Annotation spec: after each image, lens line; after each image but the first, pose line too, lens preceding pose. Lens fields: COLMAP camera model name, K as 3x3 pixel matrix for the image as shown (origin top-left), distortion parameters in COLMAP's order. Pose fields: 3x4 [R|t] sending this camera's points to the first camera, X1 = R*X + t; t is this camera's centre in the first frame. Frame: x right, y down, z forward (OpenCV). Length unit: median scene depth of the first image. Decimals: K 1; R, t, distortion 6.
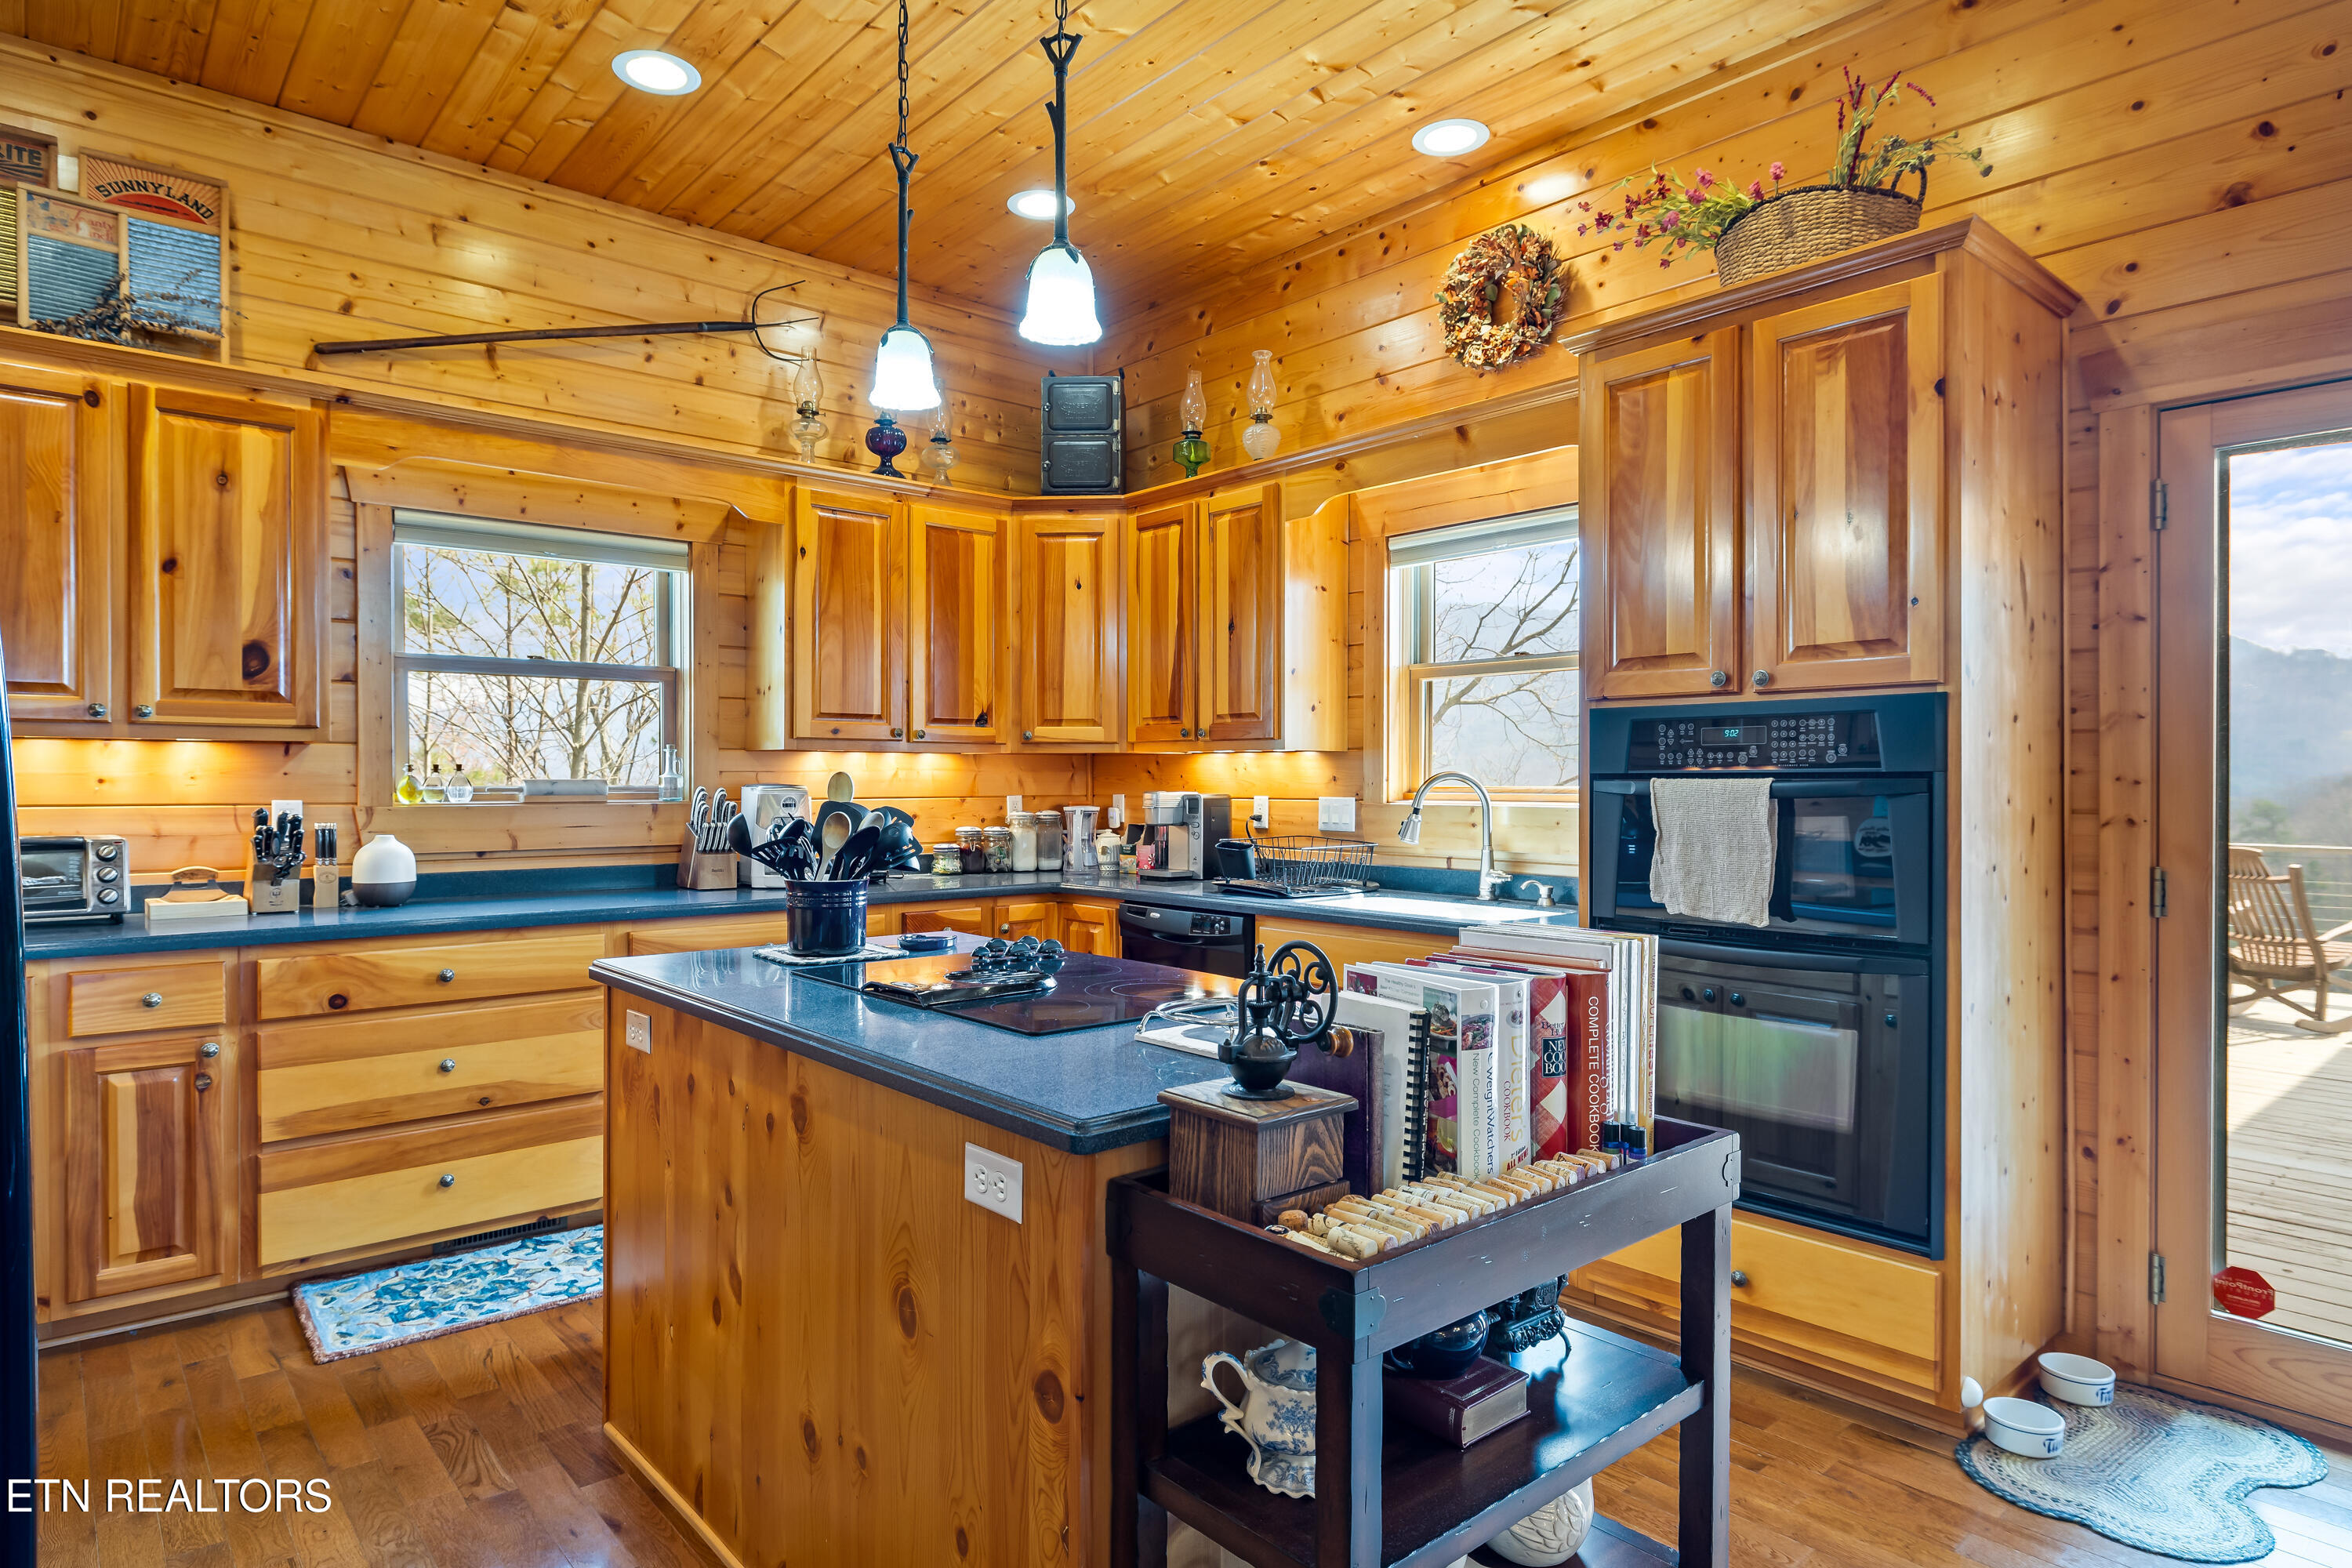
lens RADIAL K [[1300.2, 0, 1158.0], [0, 1300.2, 782.6], [0, 0, 1]] dist [-0.001811, -0.000306]
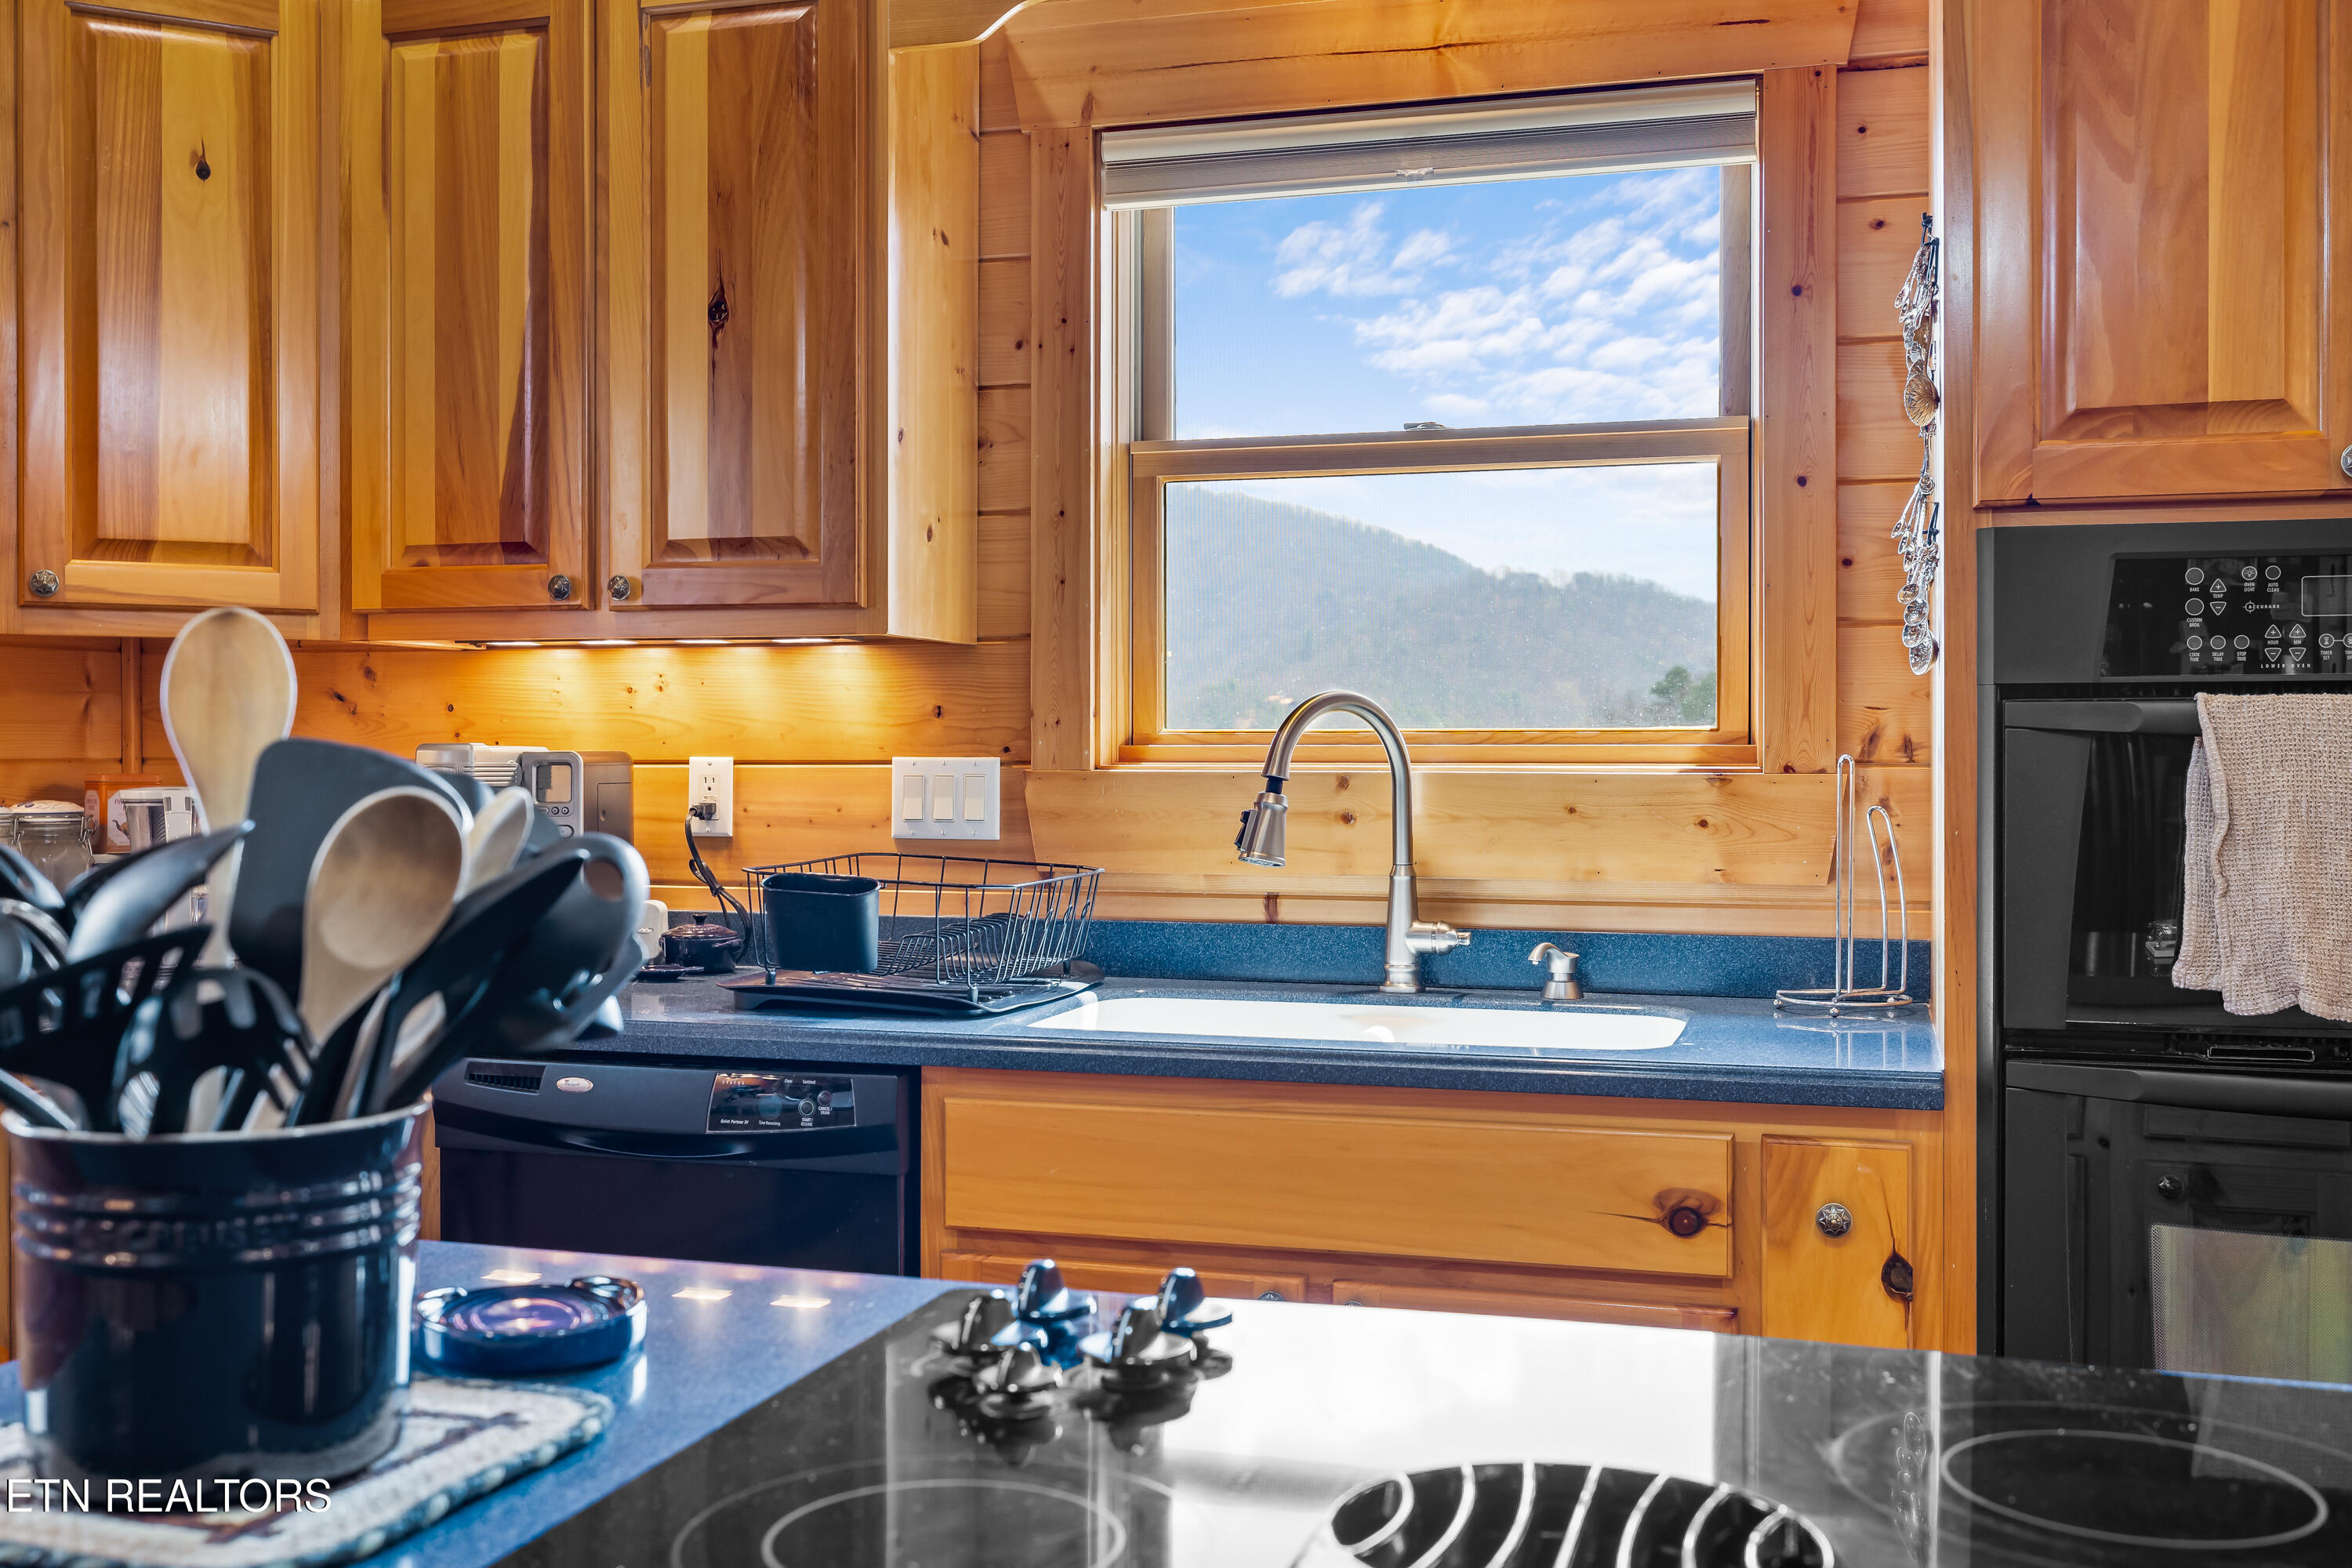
lens RADIAL K [[2279.2, 0, 1166.7], [0, 2279.2, 768.5], [0, 0, 1]] dist [-0.008005, 0.000000]
pose [[0.845347, -0.006042, 0.534183, -0.222807], [0.001902, 0.999964, 0.008302, 0.010777], [-0.534214, -0.006002, 0.845328, 0.424984]]
